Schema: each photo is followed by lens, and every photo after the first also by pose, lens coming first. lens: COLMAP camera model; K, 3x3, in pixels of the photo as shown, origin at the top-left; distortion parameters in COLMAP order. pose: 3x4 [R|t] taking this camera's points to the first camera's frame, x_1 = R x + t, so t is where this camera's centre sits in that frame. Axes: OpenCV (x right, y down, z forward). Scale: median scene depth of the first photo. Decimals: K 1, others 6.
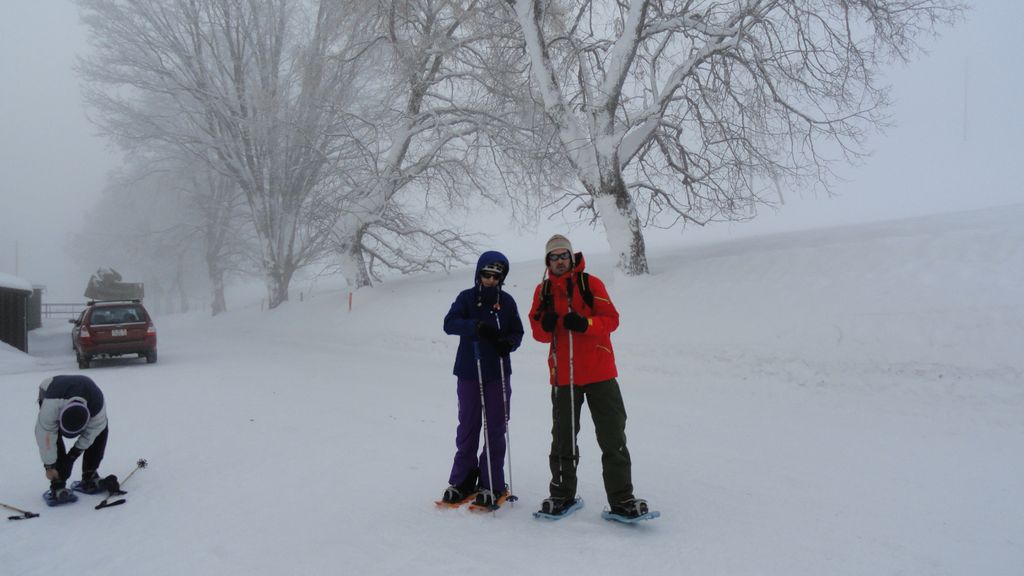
lens RADIAL K [[710.4, 0, 510.8], [0, 710.4, 290.2], [0, 0, 1]] dist [0.000396, -0.002046]
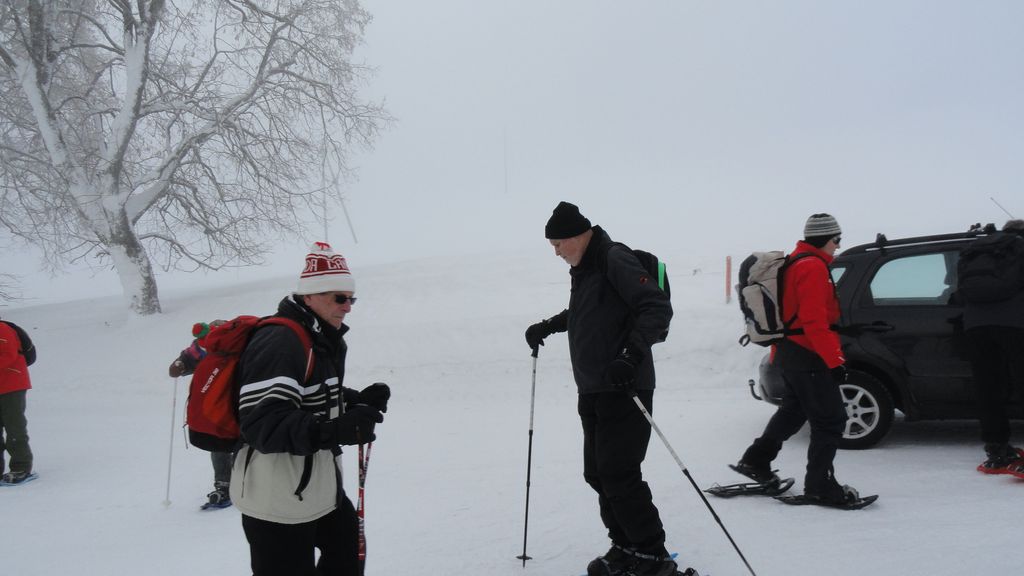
lens RADIAL K [[710.4, 0, 514.6], [0, 710.4, 292.7], [0, 0, 1]] dist [0.000396, -0.002046]
pose [[0.857681, -0.018350, 0.513855, 0.094064], [0.040833, 0.998637, -0.032493, 0.005079], [-0.512559, 0.048851, 0.857261, -0.293285]]
